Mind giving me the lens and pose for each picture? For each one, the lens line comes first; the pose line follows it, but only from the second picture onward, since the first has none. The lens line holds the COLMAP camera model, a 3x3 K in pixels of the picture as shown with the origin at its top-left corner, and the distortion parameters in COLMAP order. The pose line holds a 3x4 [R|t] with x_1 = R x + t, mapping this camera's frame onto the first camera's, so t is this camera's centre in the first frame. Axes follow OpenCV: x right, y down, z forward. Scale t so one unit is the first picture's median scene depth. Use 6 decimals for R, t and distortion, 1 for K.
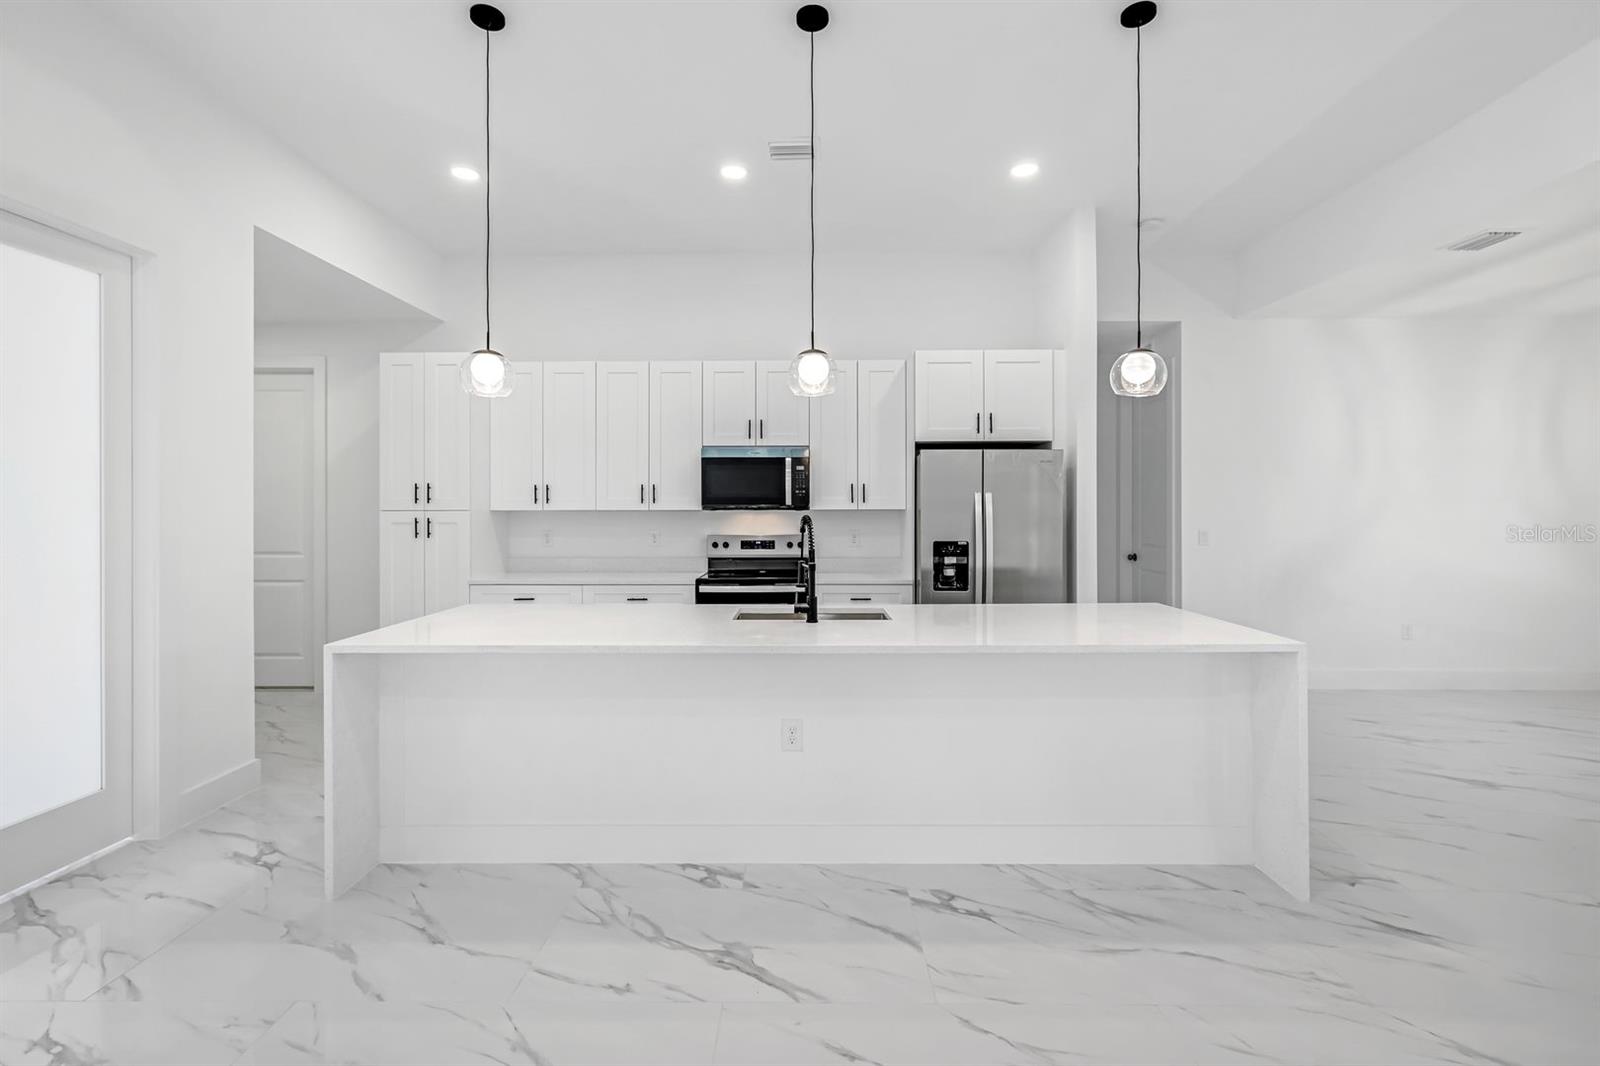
lens RADIAL K [[703.9, 0, 798.5], [0, 703.9, 515.7], [0, 0, 1]] dist [0.000505, -0.000312]
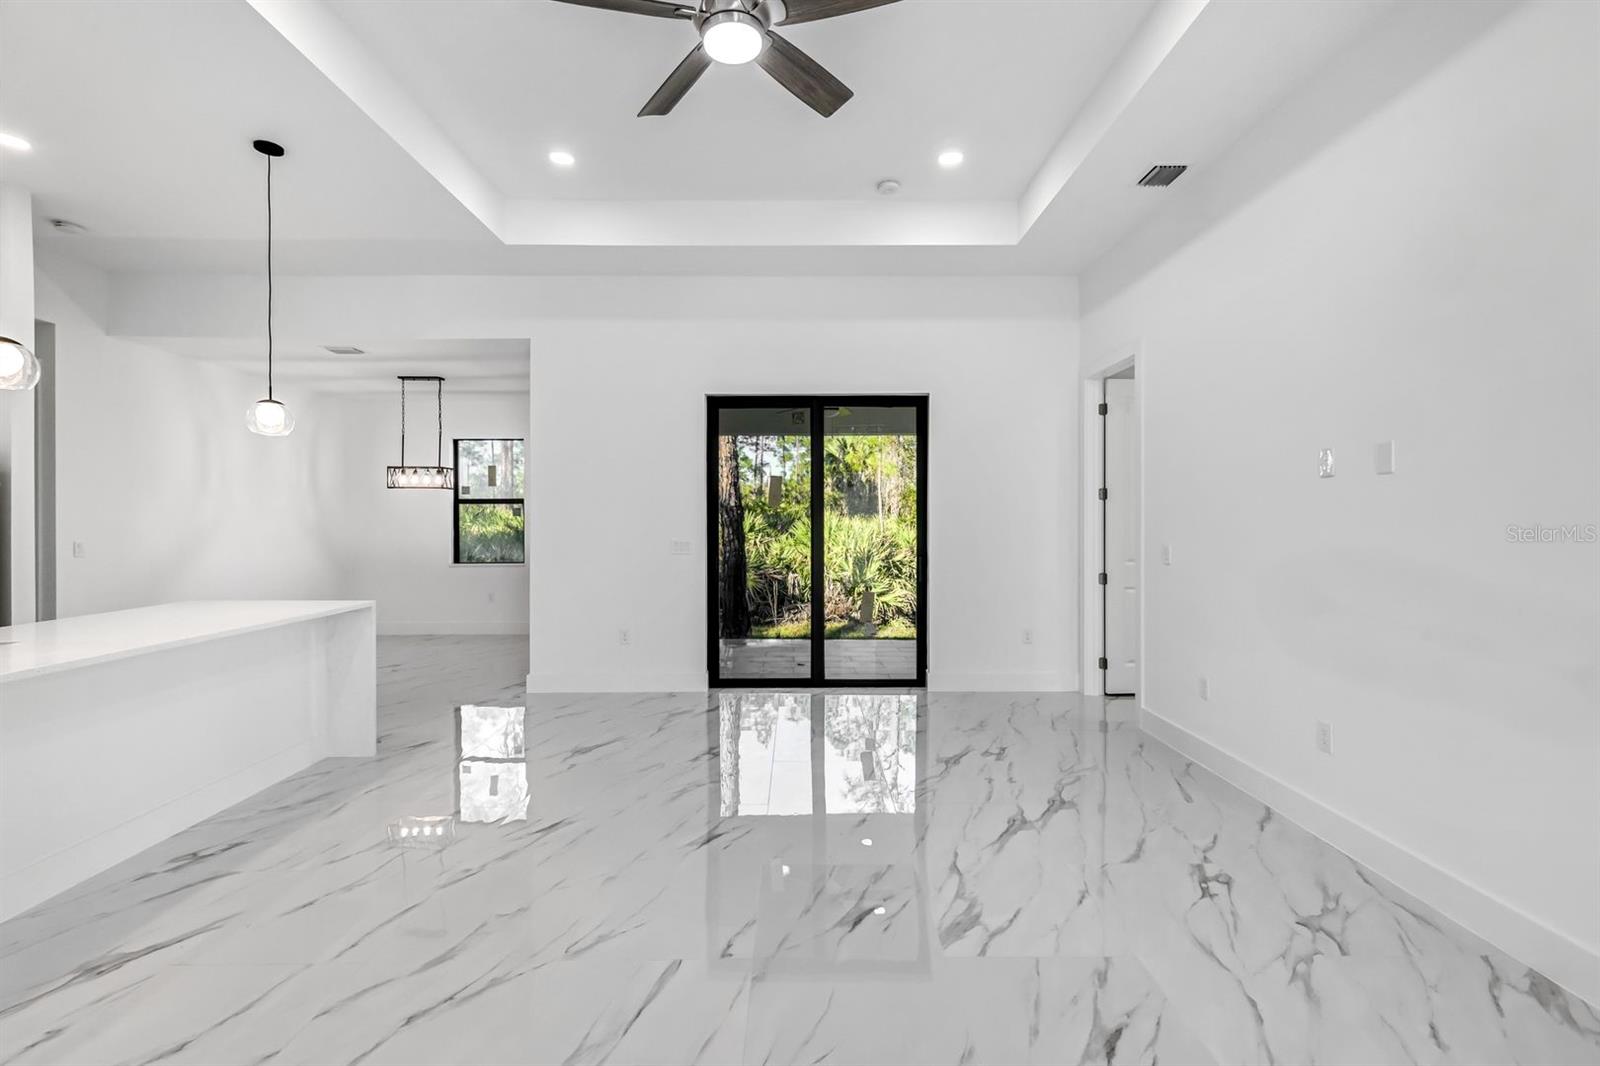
lens RADIAL K [[722.1, 0, 802.3], [0, 722.1, 519.7], [0, 0, 1]] dist [0.007287, -0.000654]
pose [[-0.021563, 0.003347, 0.999762, -0.523102], [0.009111, 0.999954, -0.003151, 0.002011], [-0.999726, 0.009041, -0.021593, 0.010051]]
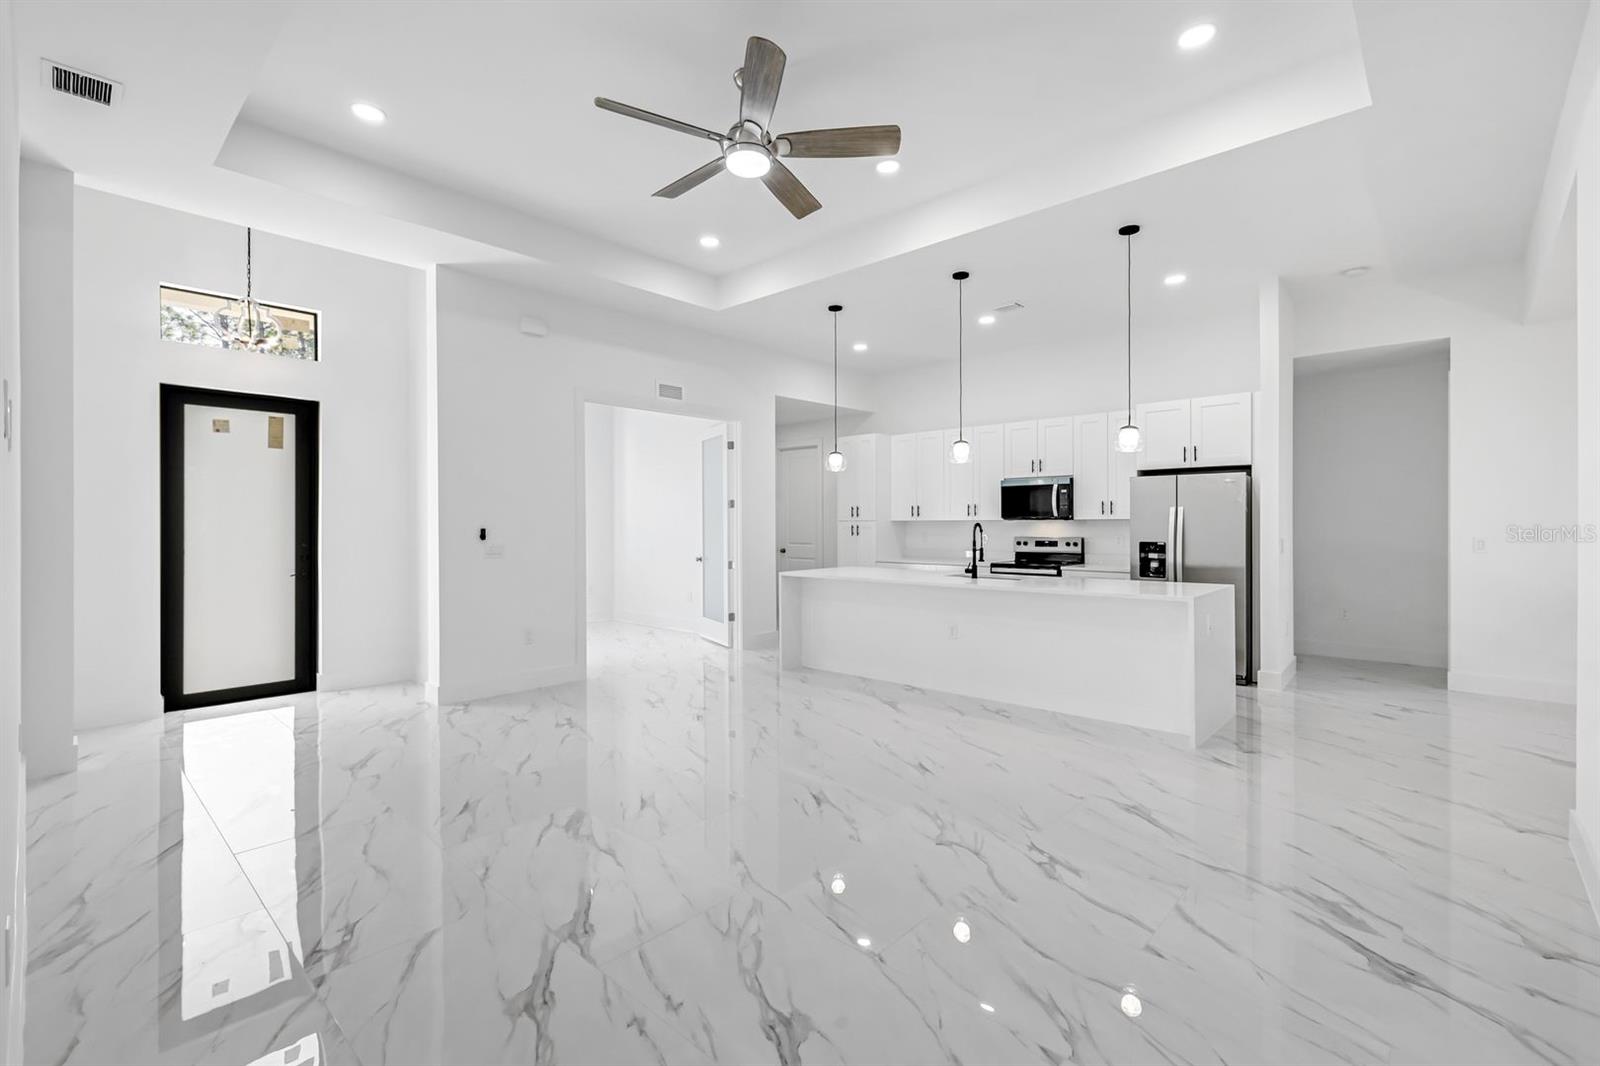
lens RADIAL K [[703.9, 0, 798.5], [0, 703.9, 515.7], [0, 0, 1]] dist [0.000505, -0.000312]
pose [[0.740905, -0.008057, -0.671561, 0.596198], [-0.002156, 0.999894, -0.014375, 0.005711], [0.671606, 0.012099, 0.740810, -0.468022]]
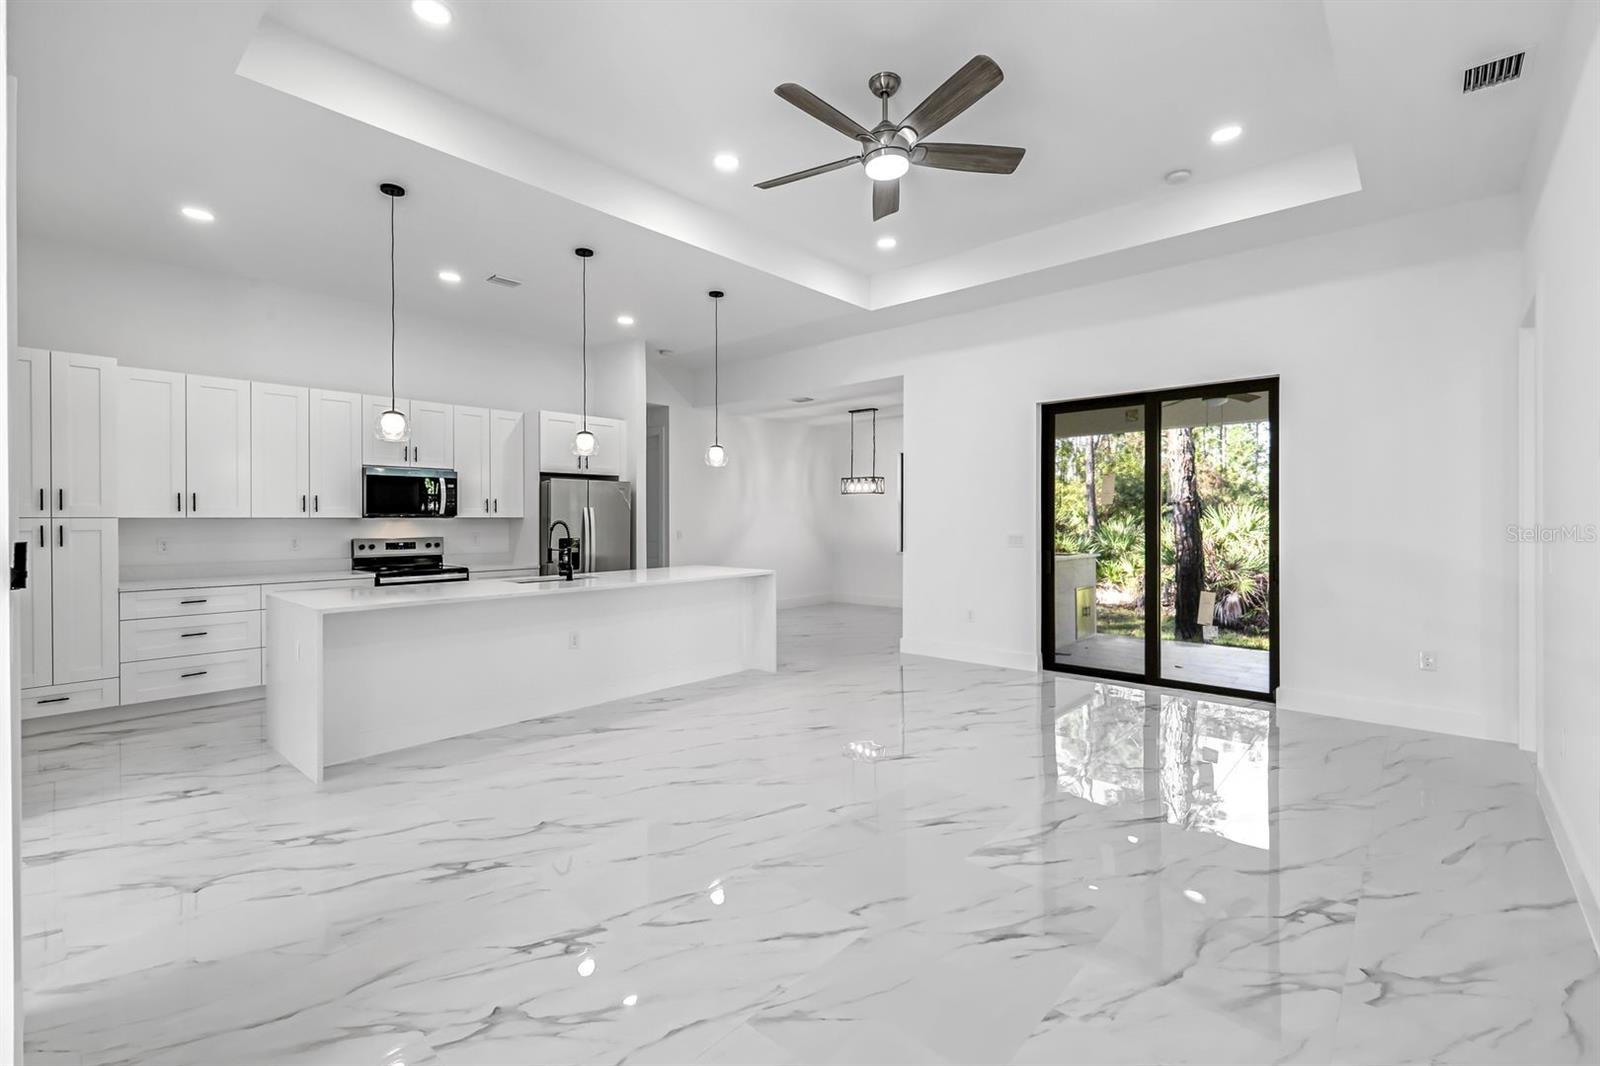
lens RADIAL K [[703.9, 0, 798.5], [0, 703.9, 515.7], [0, 0, 1]] dist [0.000505, -0.000312]
pose [[0.658218, 0.003801, 0.752818, -0.584076], [0.006240, 0.999925, -0.010505, 0.006126], [-0.752802, 0.011612, 0.658145, -0.378402]]
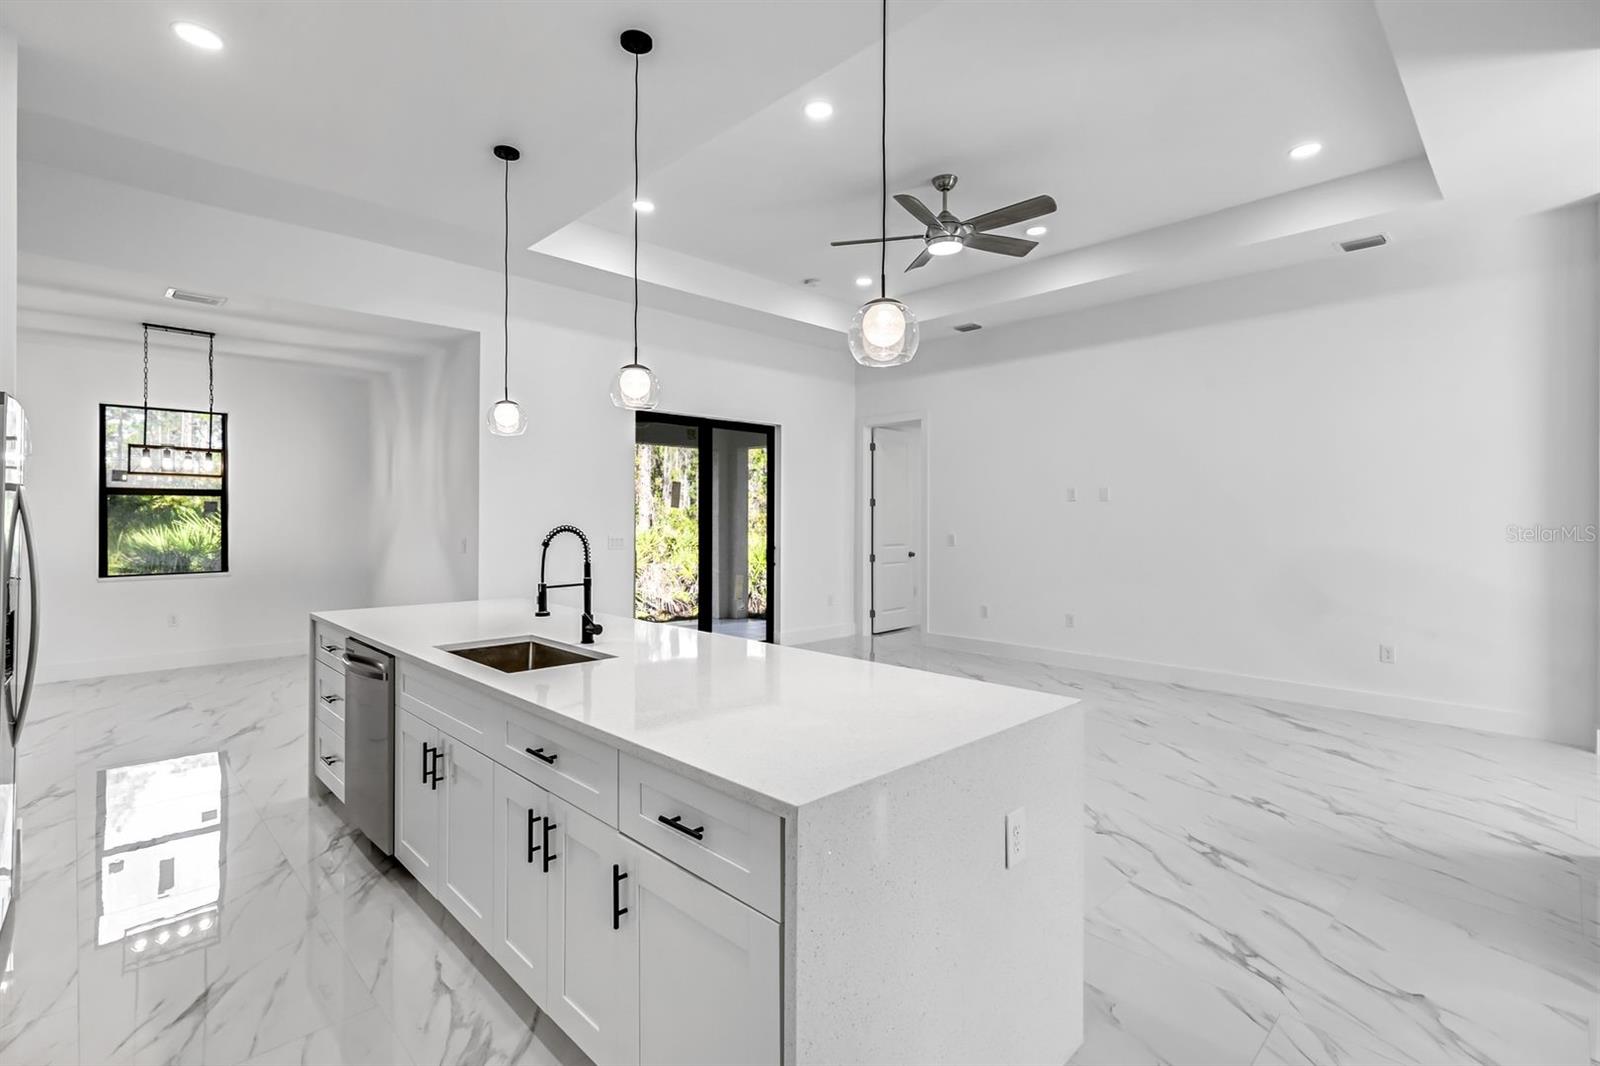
lens RADIAL K [[746.9, 0, 813.5], [0, 746.9, 507.2], [0, 0, 1]] dist [0.017028, -0.000820]
pose [[-0.718925, 0.010535, 0.695008, -0.538705], [0.004719, 0.999936, -0.010276, -0.008834], [-0.695072, -0.004108, -0.718929, 0.930646]]
